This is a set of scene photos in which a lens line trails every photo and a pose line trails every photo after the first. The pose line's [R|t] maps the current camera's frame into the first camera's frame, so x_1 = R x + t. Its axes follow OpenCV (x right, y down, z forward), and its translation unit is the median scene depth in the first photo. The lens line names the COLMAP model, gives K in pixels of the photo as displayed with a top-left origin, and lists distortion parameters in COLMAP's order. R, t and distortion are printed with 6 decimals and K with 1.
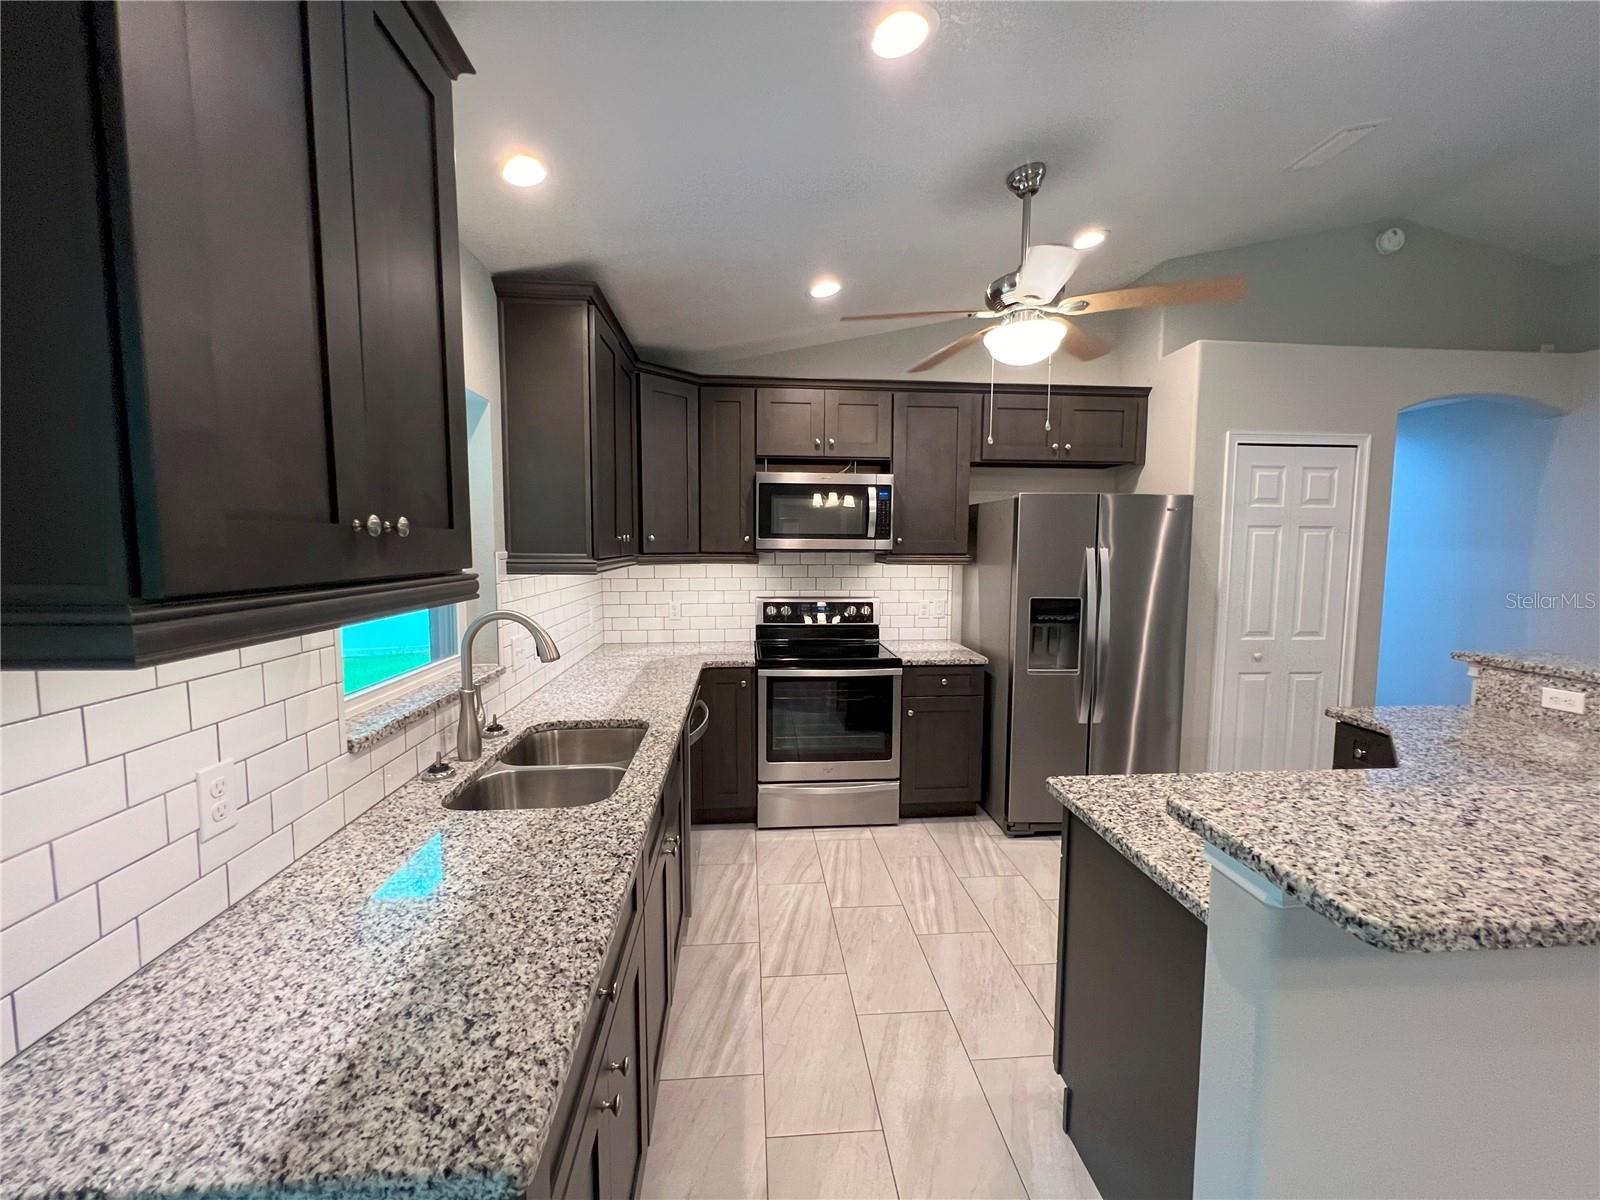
lens RADIAL K [[643.6, 0, 798.6], [0, 643.6, 599.2], [0, 0, 1]] dist [-0.002960, 0.000322]
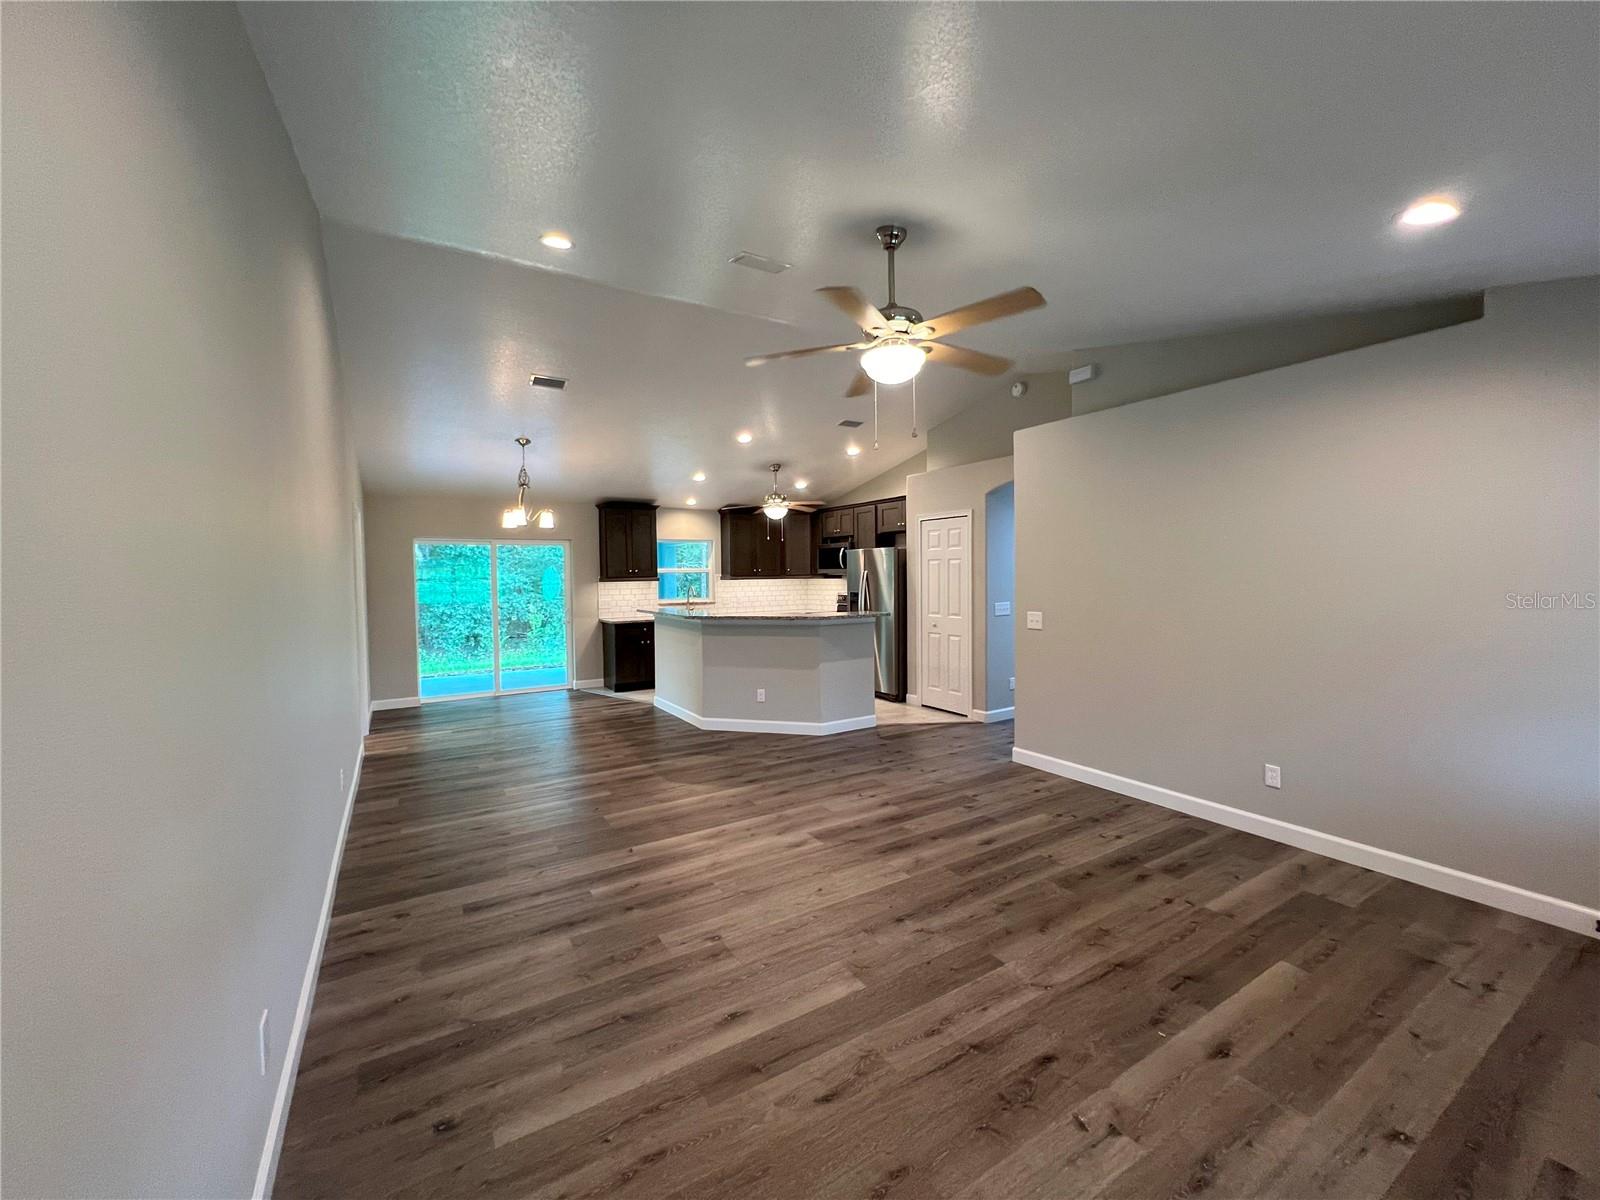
lens RADIAL K [[643.6, 0, 797.6], [0, 643.6, 602.0], [0, 0, 1]] dist [-0.002960, 0.000322]
pose [[0.450717, 0.030194, -0.892156, 2.271851], [-0.065777, 0.997834, 0.000540, 0.043427], [0.890240, 0.058439, 0.451727, -0.274197]]
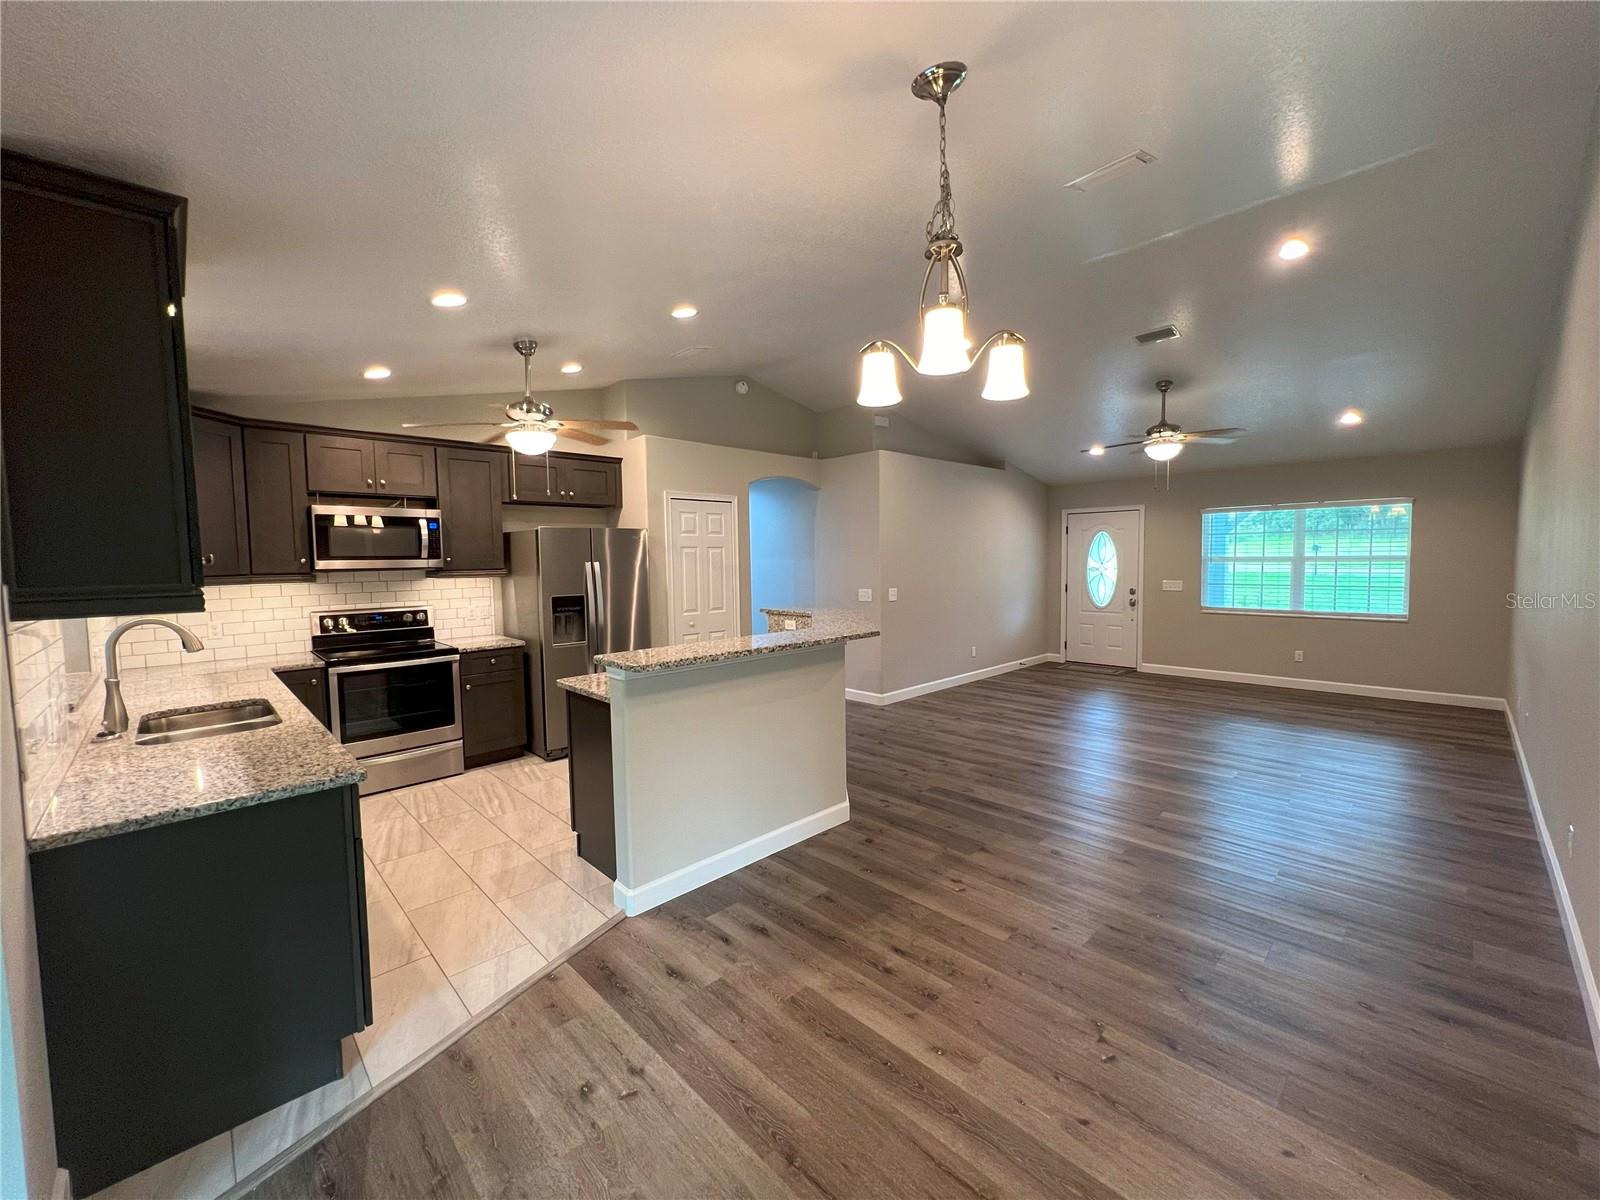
lens RADIAL K [[643.6, 0, 795.9], [0, 643.6, 594.1], [0, 0, 1]] dist [-0.002960, 0.000322]
pose [[0.774640, -0.053972, 0.630096, -0.128620], [0.074833, 0.997174, -0.006585, 0.041047], [-0.627960, 0.052253, 0.776490, -0.474156]]
